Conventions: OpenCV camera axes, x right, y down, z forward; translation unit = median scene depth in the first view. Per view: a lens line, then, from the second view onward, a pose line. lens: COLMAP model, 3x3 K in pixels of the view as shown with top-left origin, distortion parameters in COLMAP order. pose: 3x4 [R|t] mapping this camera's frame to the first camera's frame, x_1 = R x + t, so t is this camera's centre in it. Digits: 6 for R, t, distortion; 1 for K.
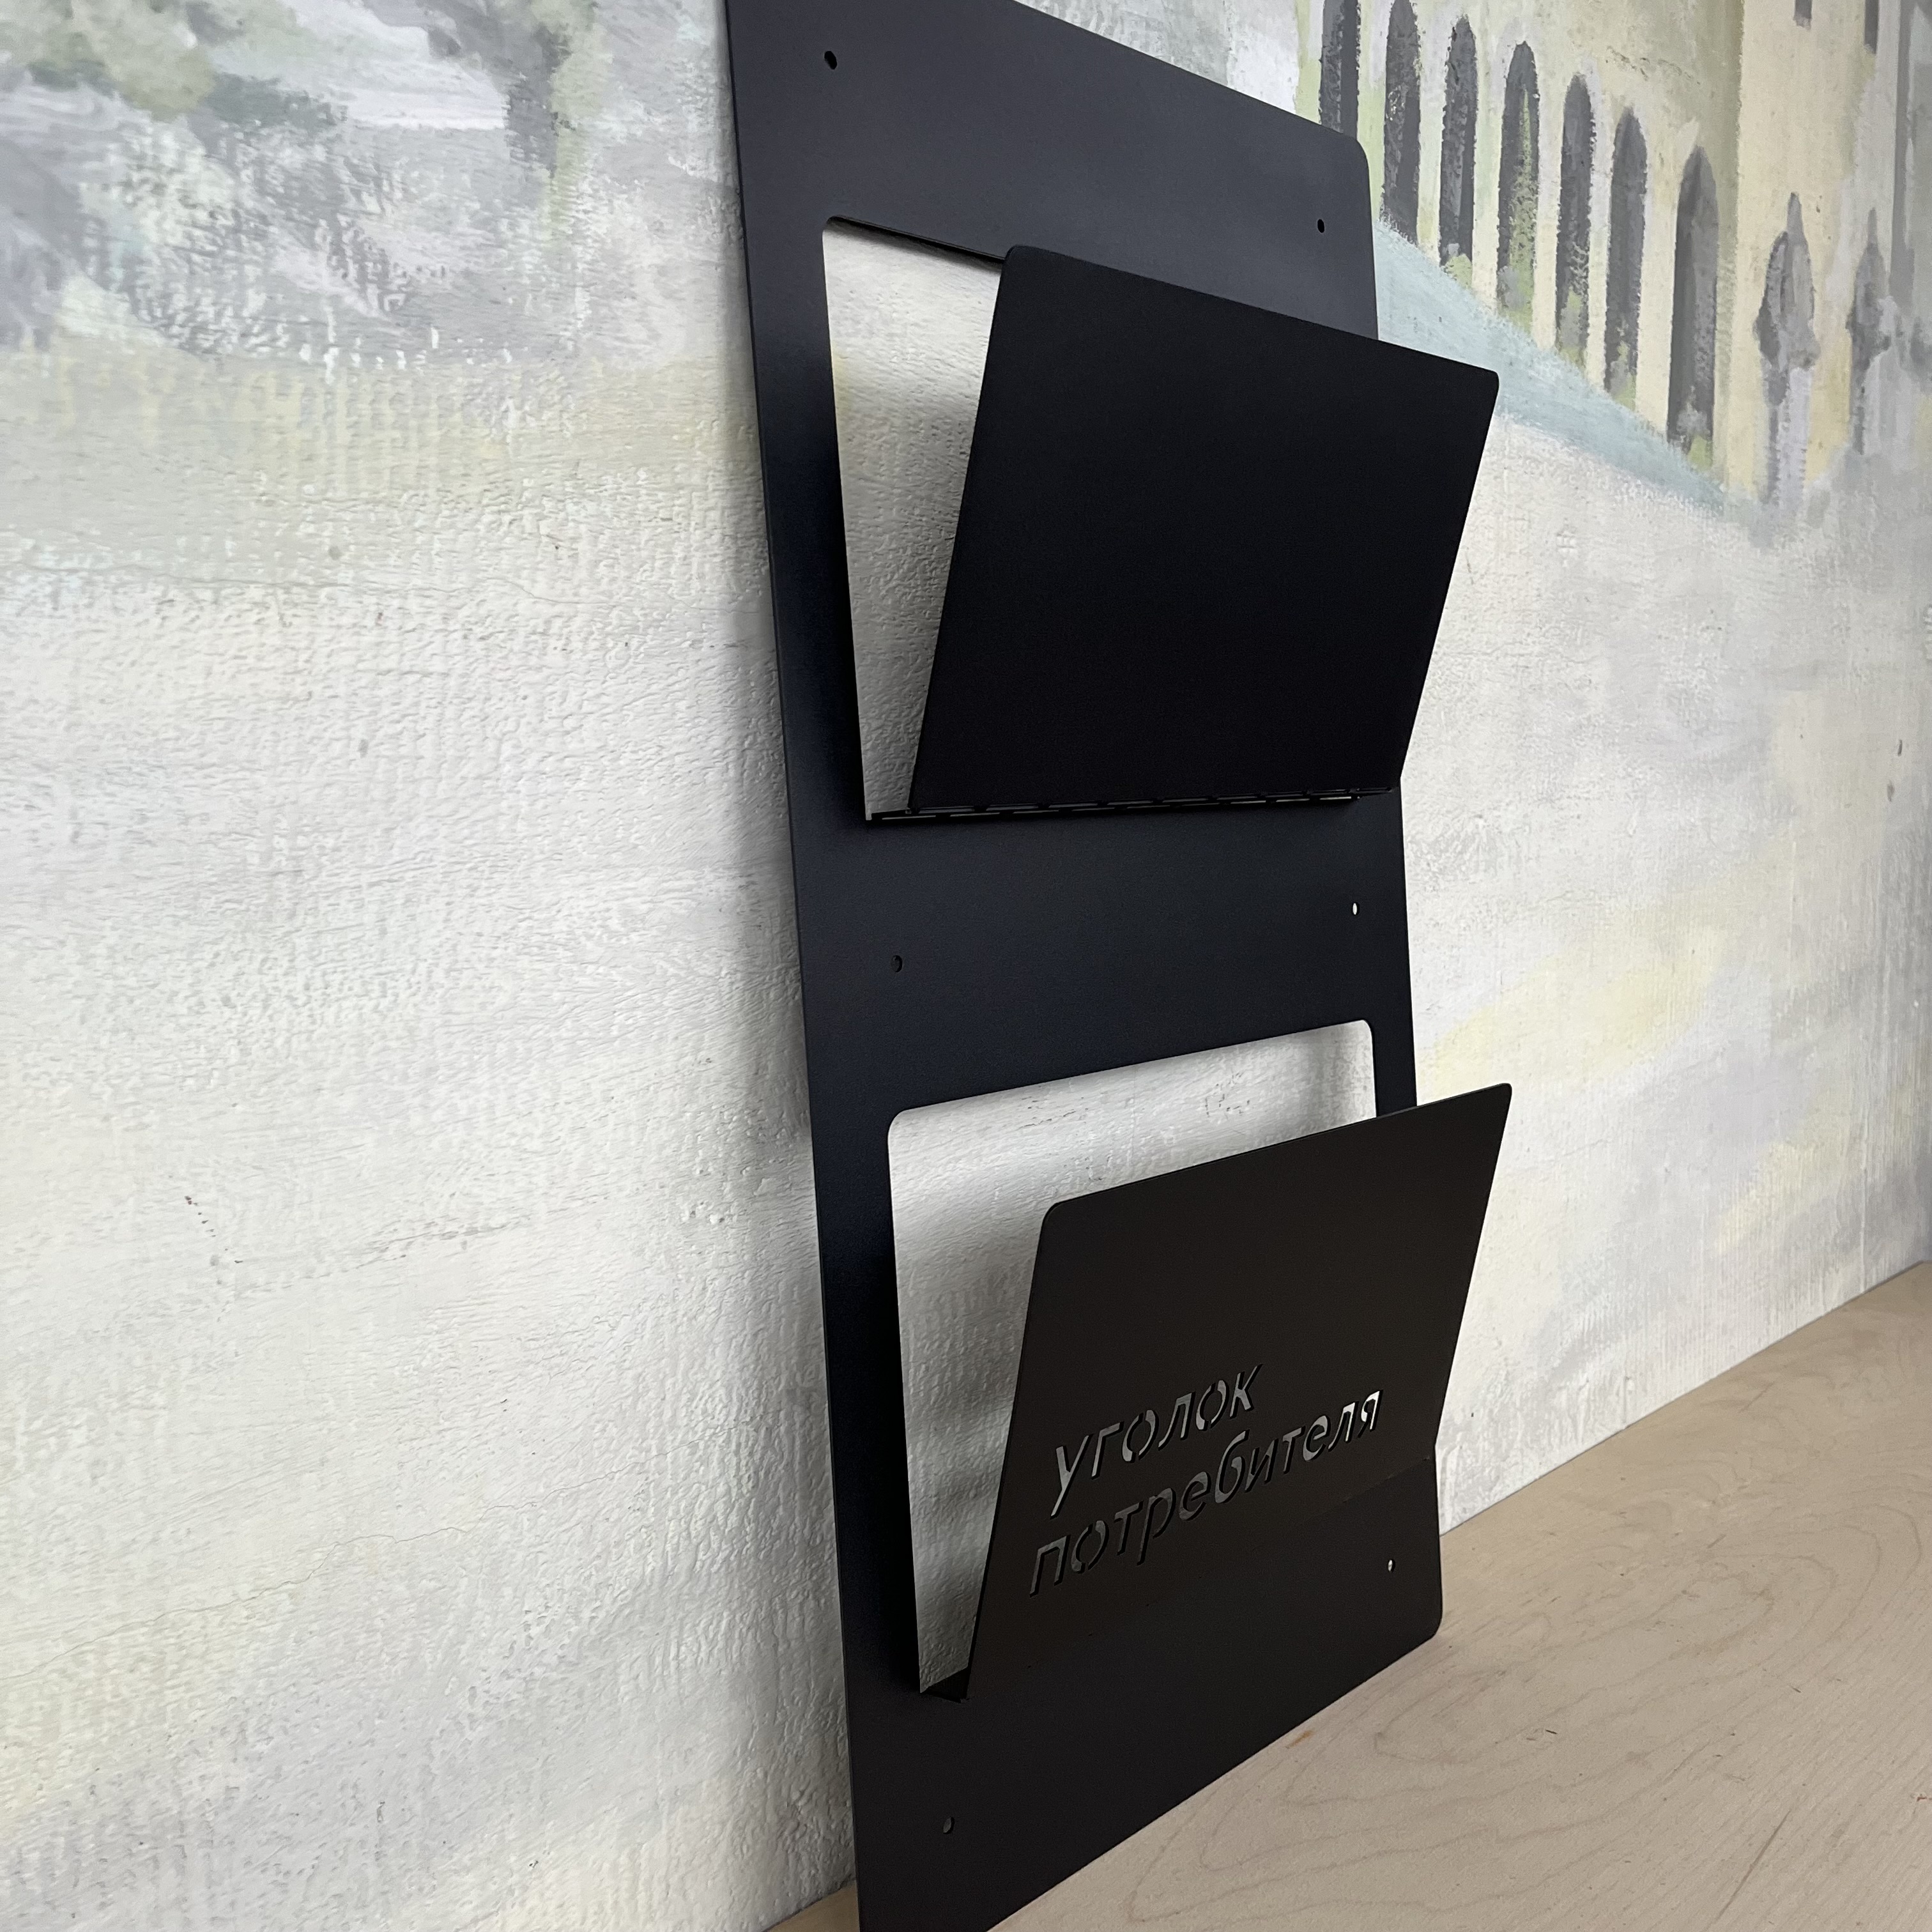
lens RADIAL K [[1947.9, 0, 985.1], [0, 1947.9, 961.0], [0, 0, 1]] dist [0.022716, 0.007180]
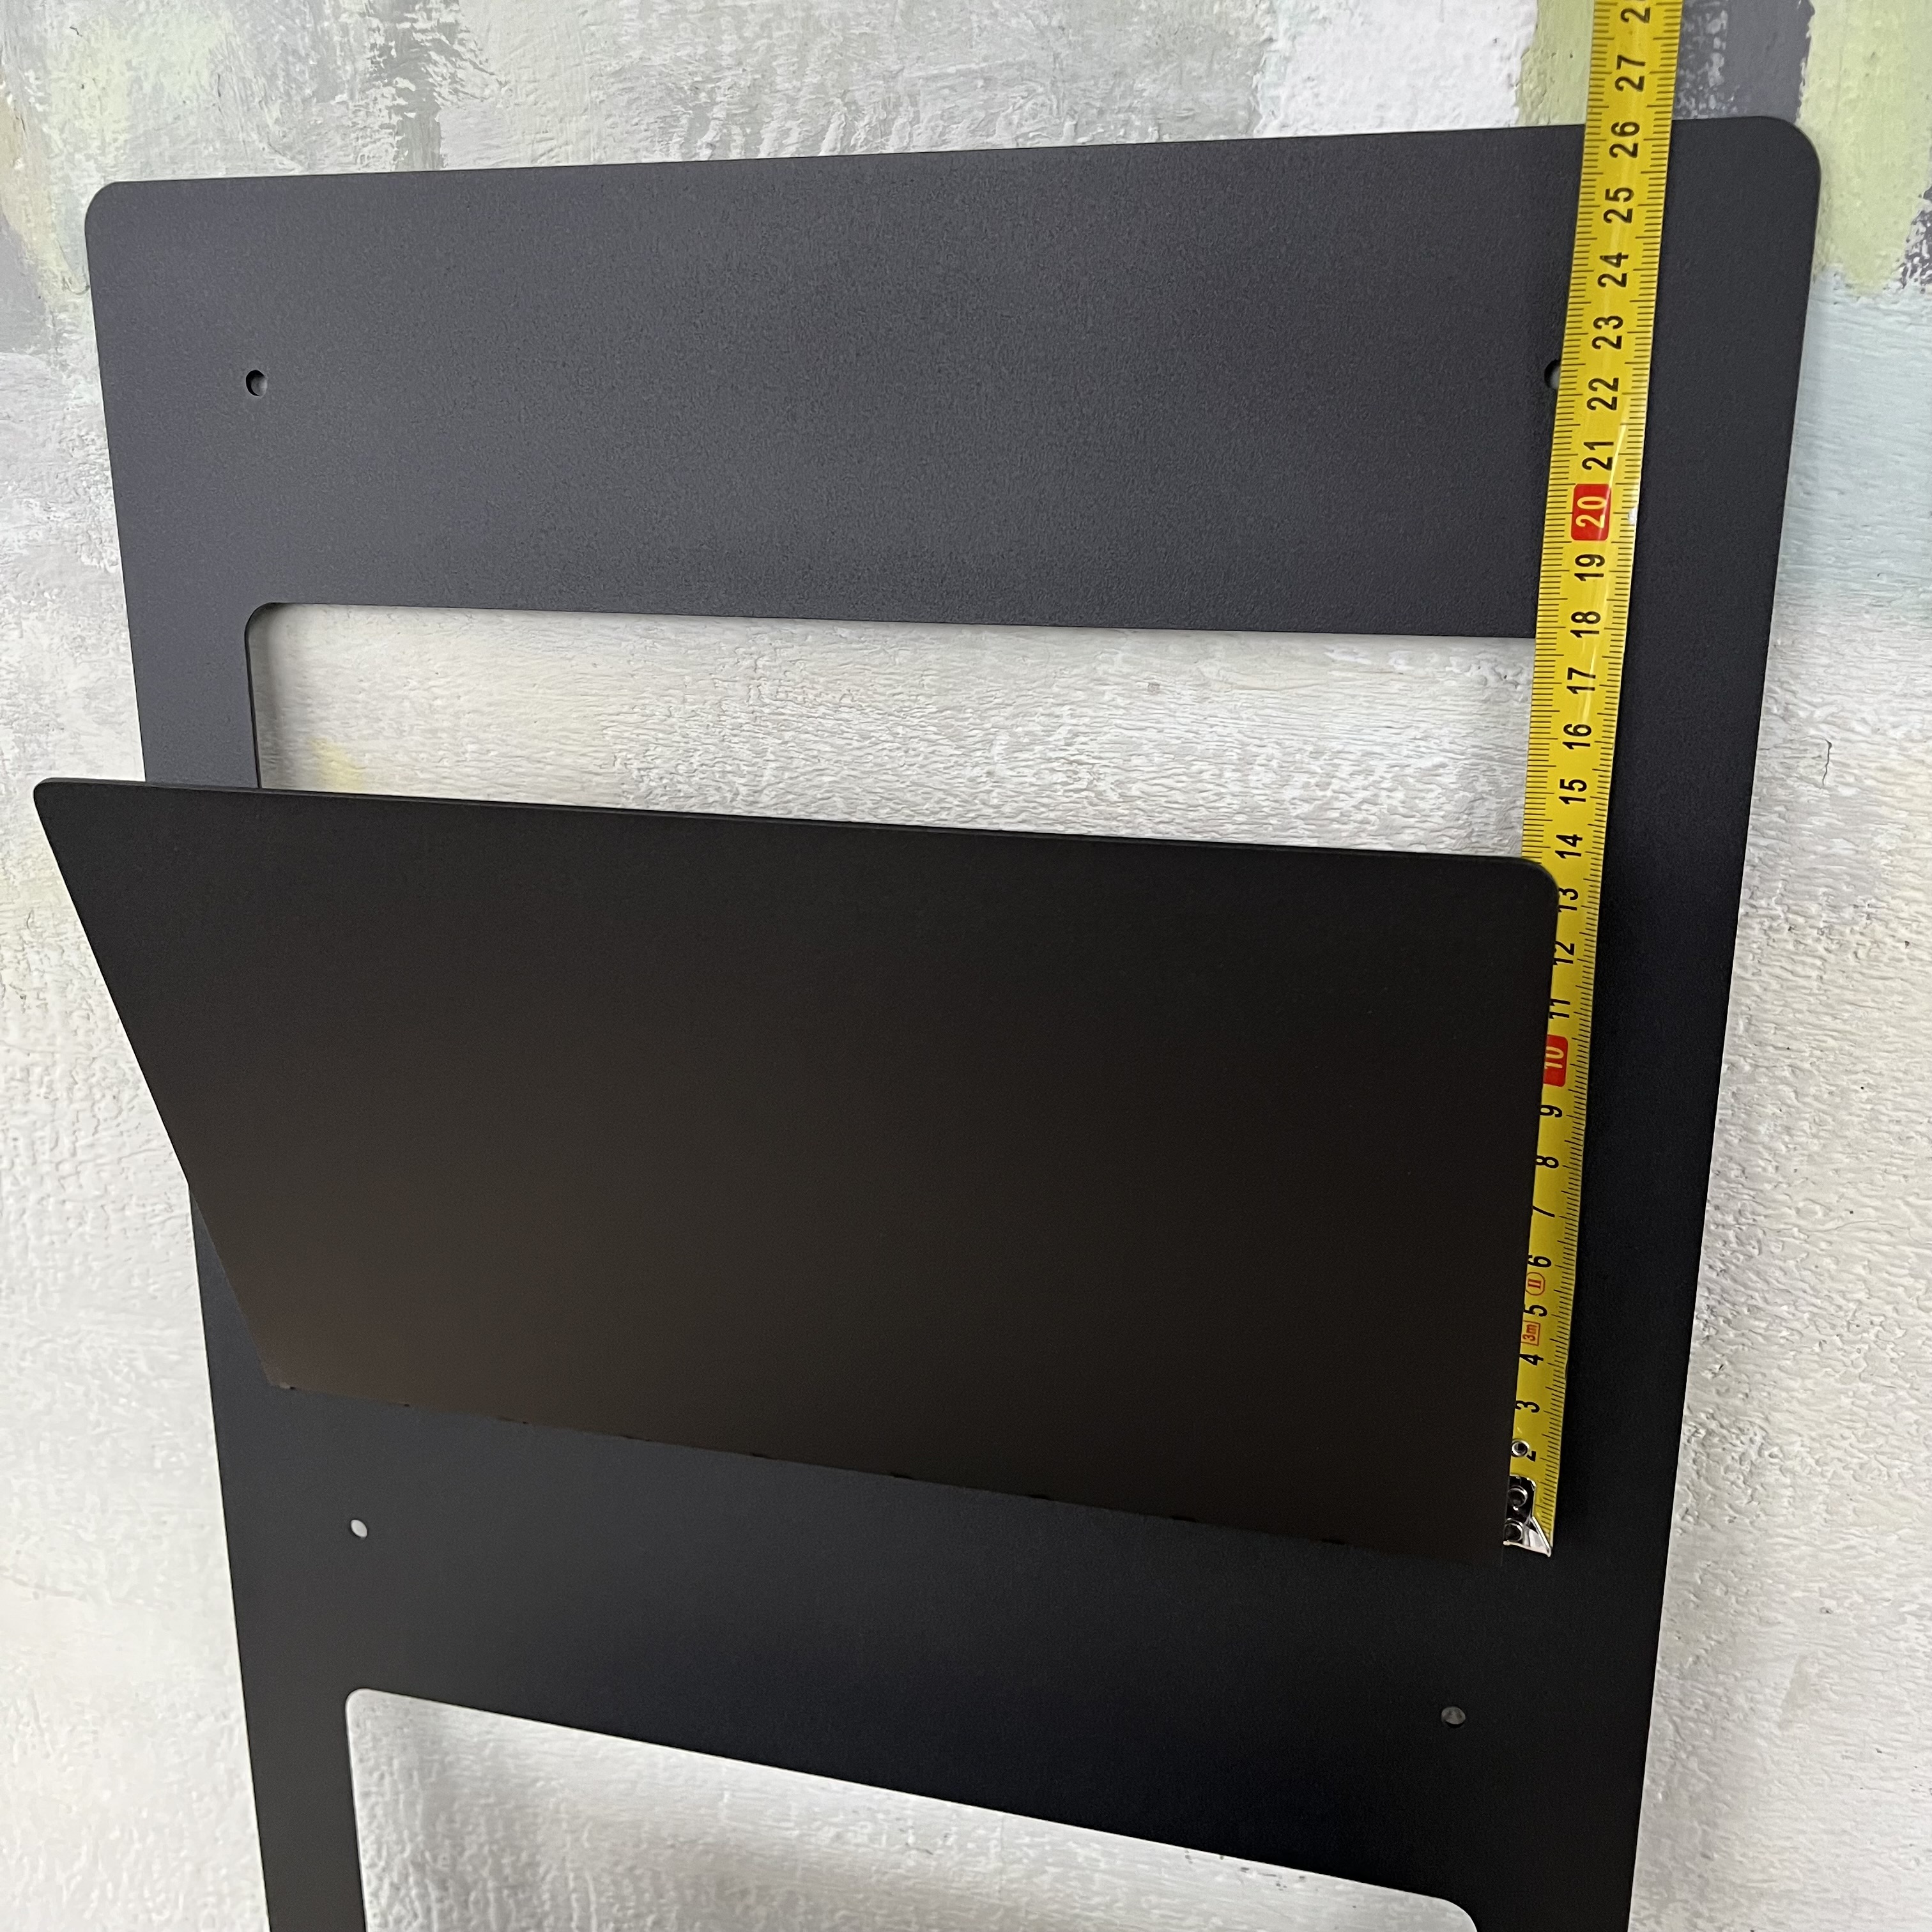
lens RADIAL K [[1917.0, 0, 996.4], [0, 1917.0, 969.4], [0, 0, 1]] dist [0.033907, -0.027212]
pose [[0.453036, 0.297414, -0.840419, 0.731078], [-0.083501, 0.952722, 0.292145, -0.513937], [0.887573, -0.062176, 0.456451, 0.963182]]
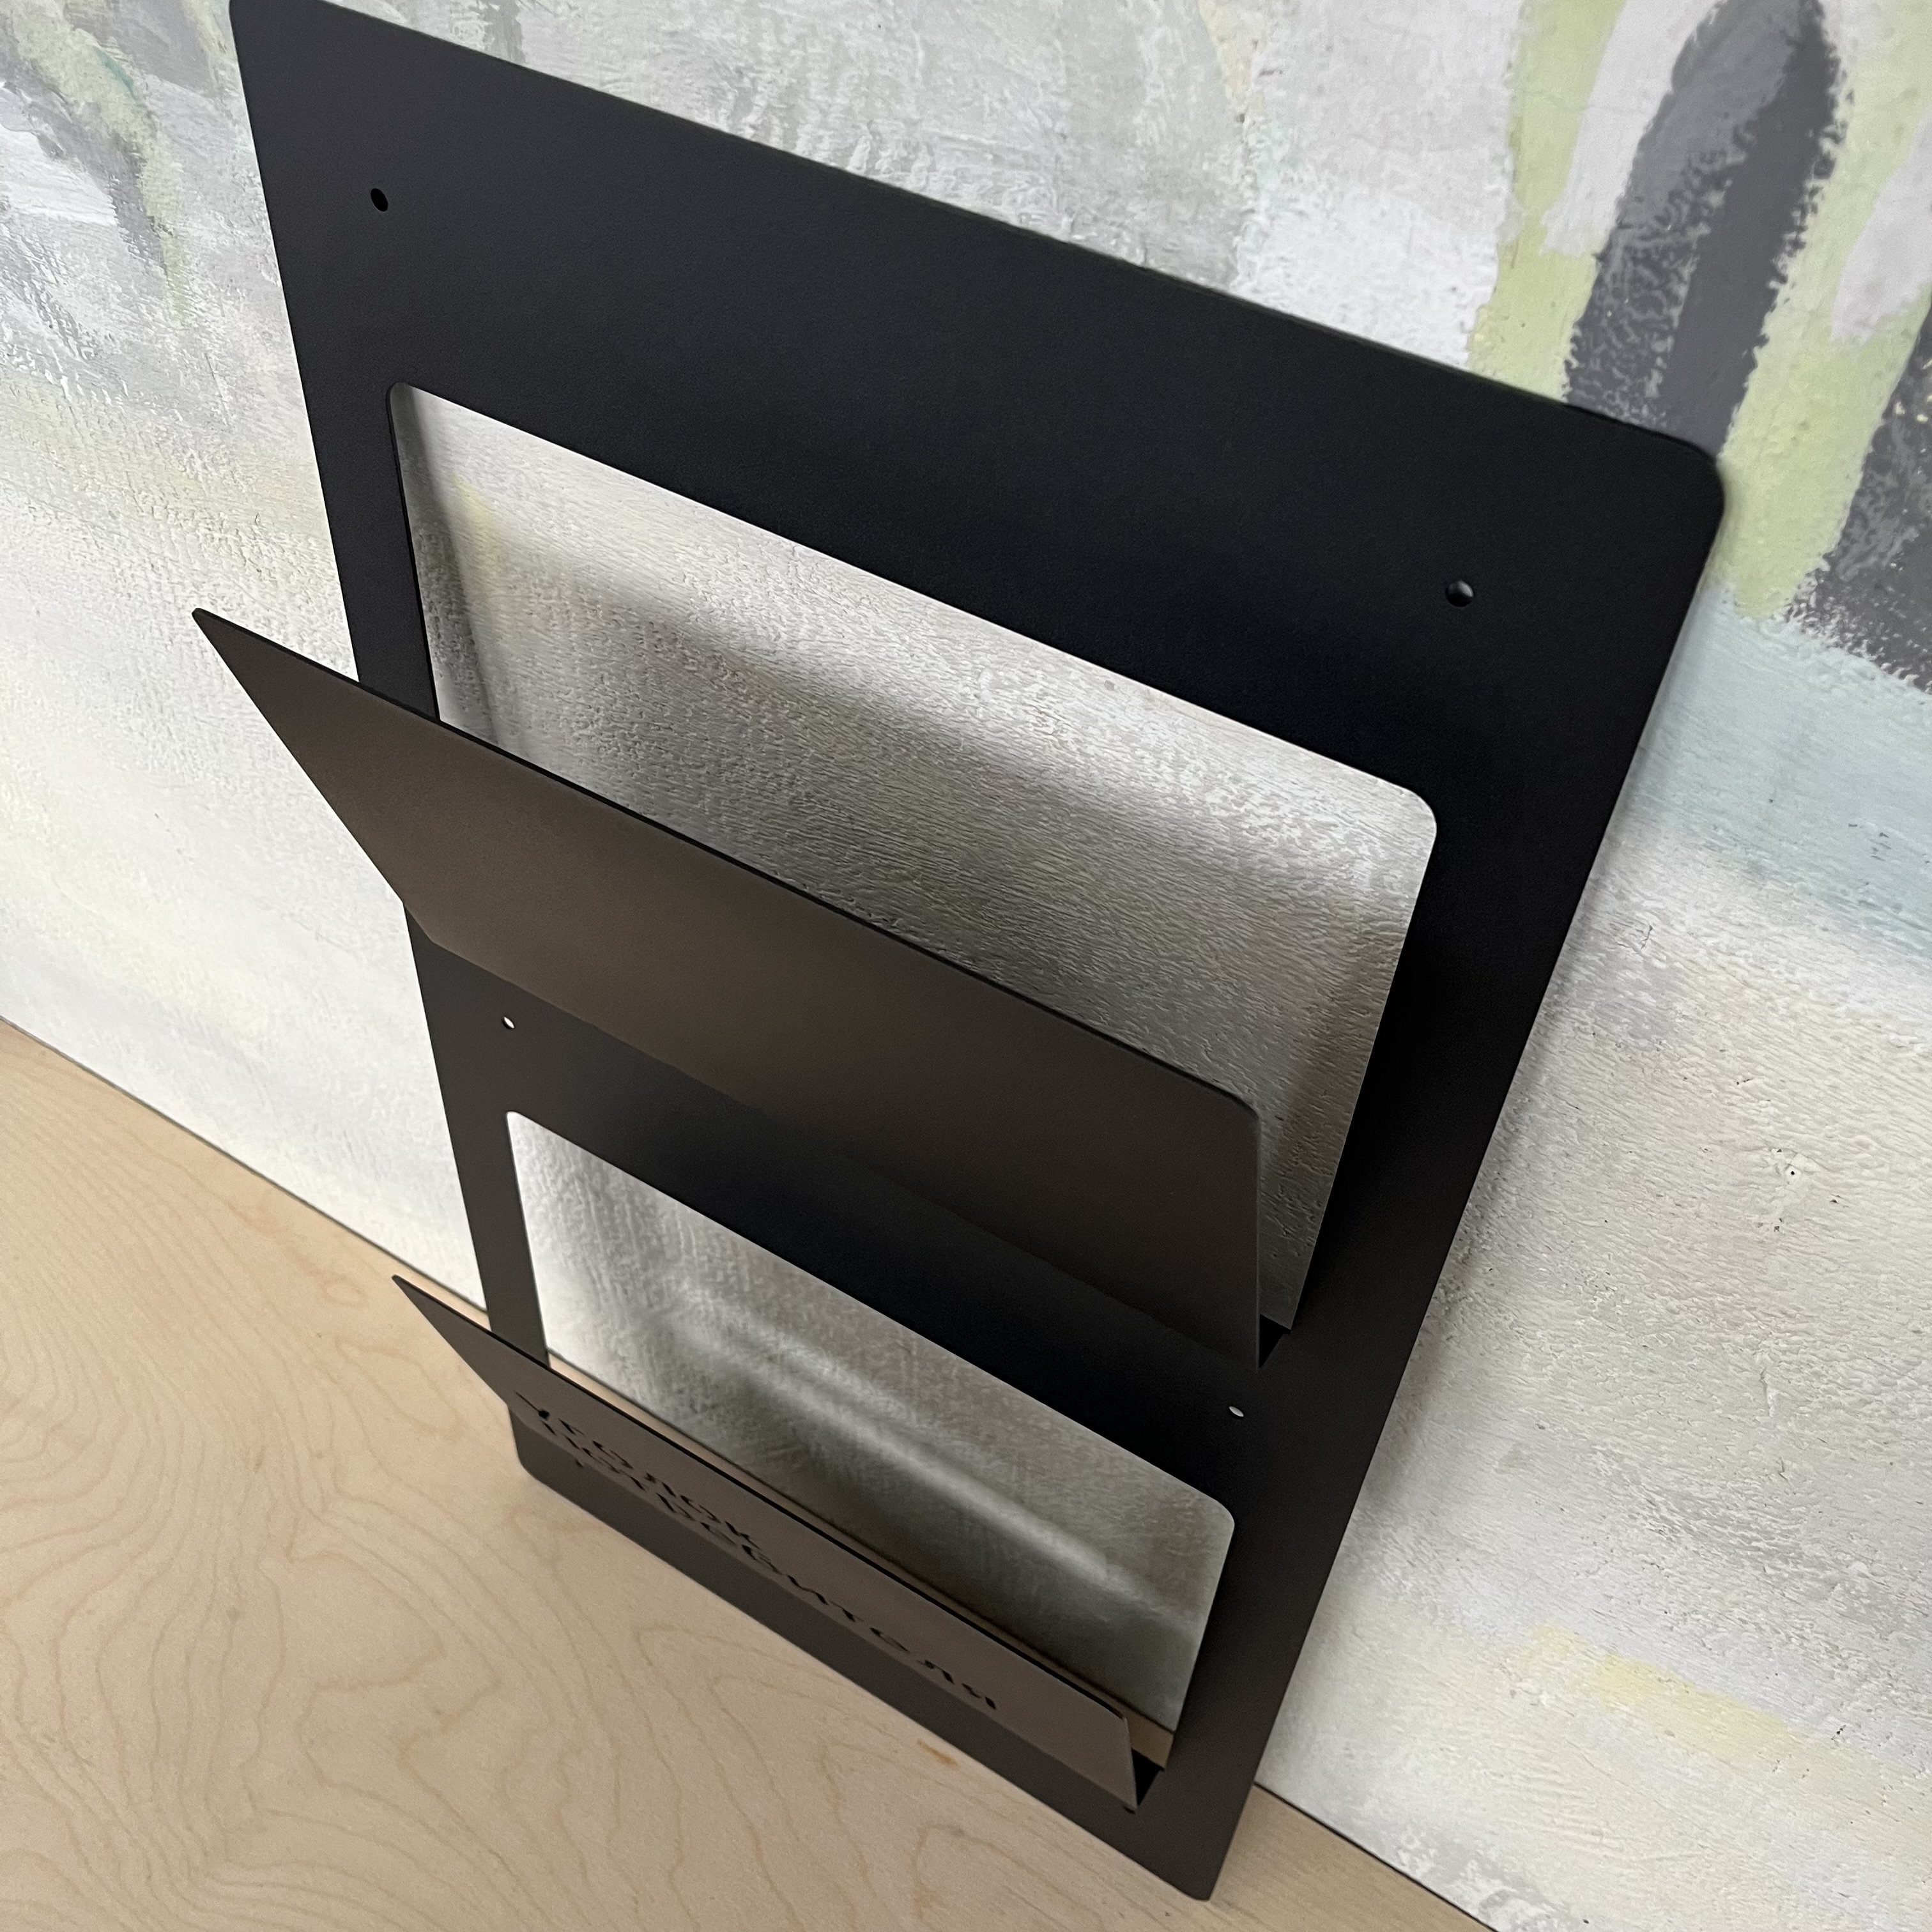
lens RADIAL K [[1952.7, 0, 988.7], [0, 1952.7, 955.2], [0, 0, 1]] dist [0.033166, -0.022948]
pose [[0.192991, 0.738930, -0.645552, 0.720384], [-0.128197, 0.671270, 0.730043, -0.904685], [0.972790, -0.058134, 0.224277, 1.106746]]
